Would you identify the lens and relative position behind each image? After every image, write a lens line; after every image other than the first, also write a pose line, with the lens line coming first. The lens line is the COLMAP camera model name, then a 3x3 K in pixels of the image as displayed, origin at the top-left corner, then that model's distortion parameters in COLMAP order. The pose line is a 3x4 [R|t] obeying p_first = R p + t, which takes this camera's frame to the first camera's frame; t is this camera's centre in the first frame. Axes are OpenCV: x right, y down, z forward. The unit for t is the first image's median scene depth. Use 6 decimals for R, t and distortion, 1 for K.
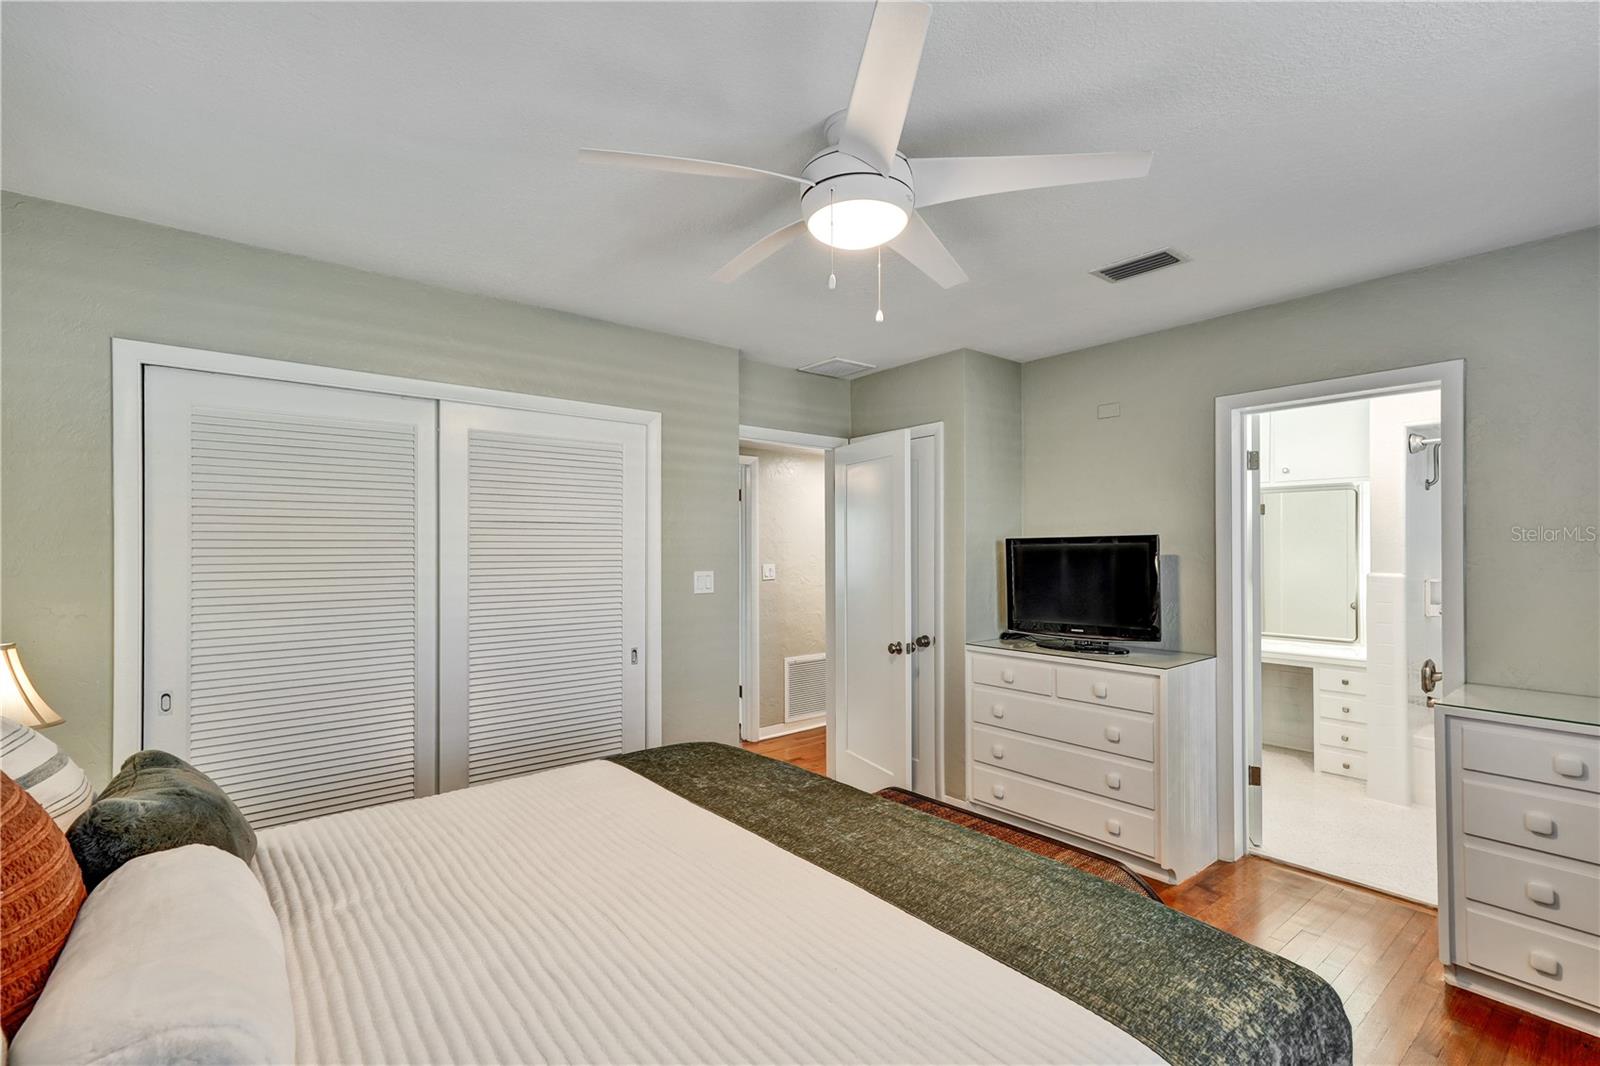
lens RADIAL K [[712.4, 0, 799.6], [0, 712.4, 543.5], [0, 0, 1]] dist [0.000888, 0.000157]
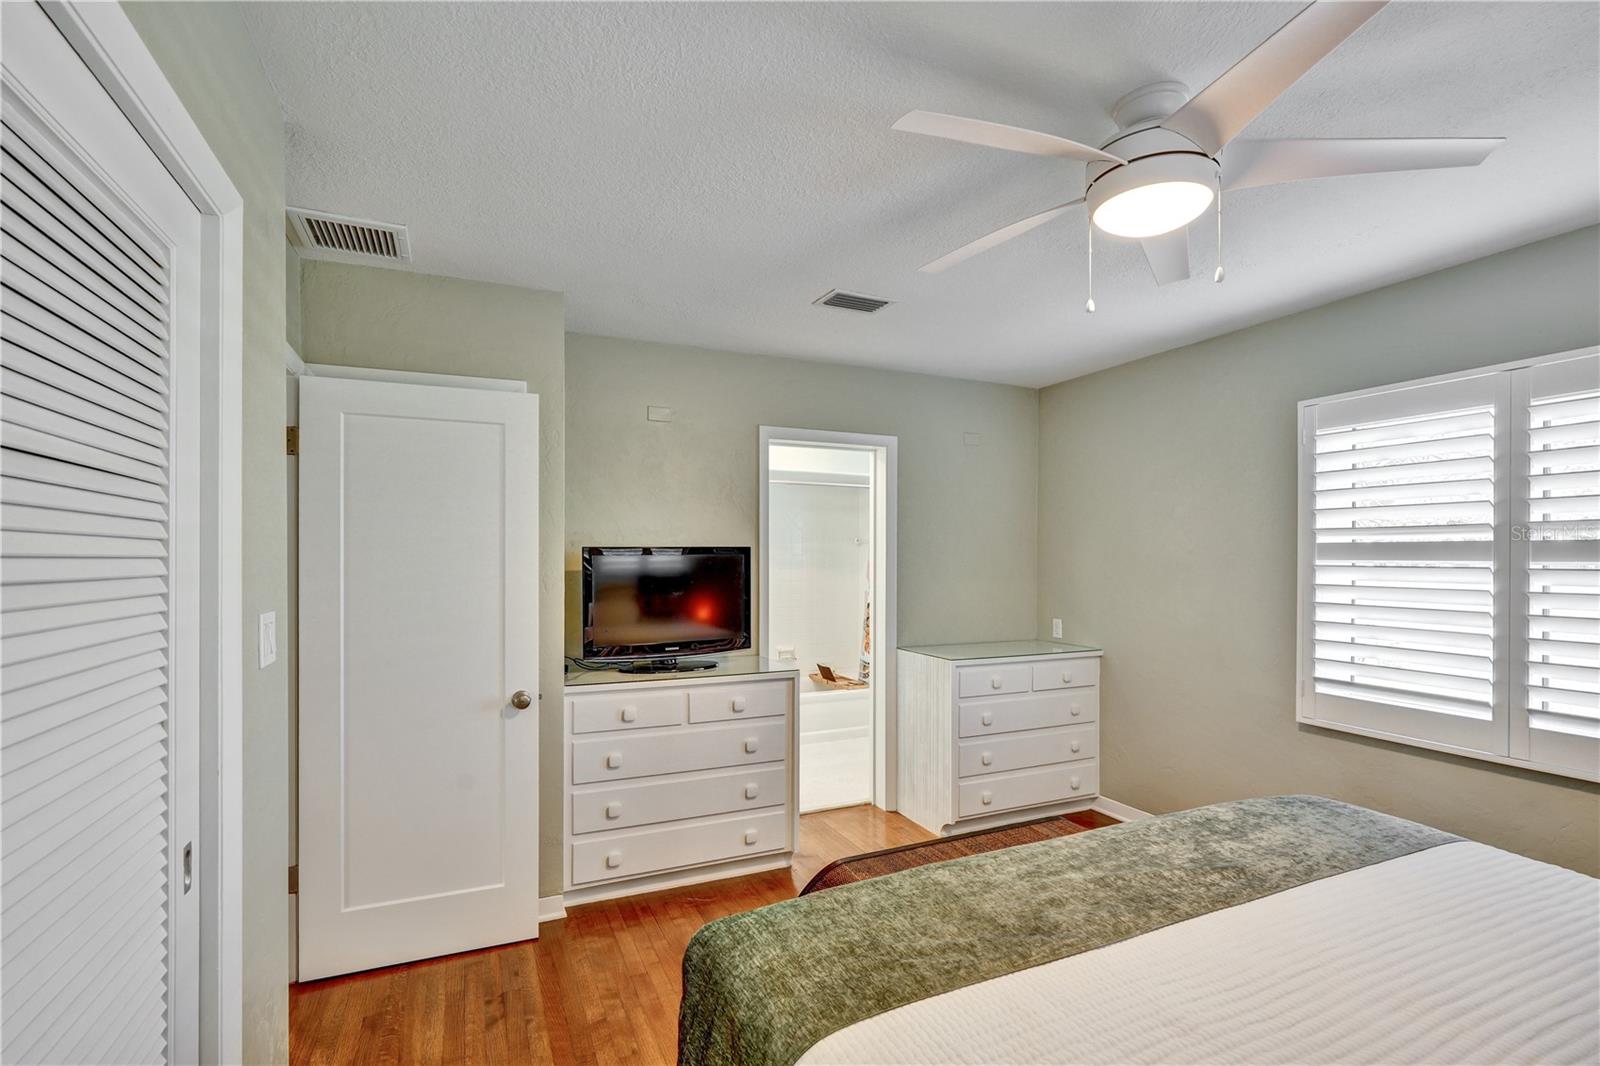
lens RADIAL K [[728.5, 0, 798.8], [0, 728.5, 559.3], [0, 0, 1]] dist [-0.000587, 0.000079]
pose [[0.260827, 0.000490, 0.965386, -0.562411], [-0.006369, 0.999979, 0.001213, 0.005757], [-0.965365, -0.006465, 0.260824, 0.702501]]
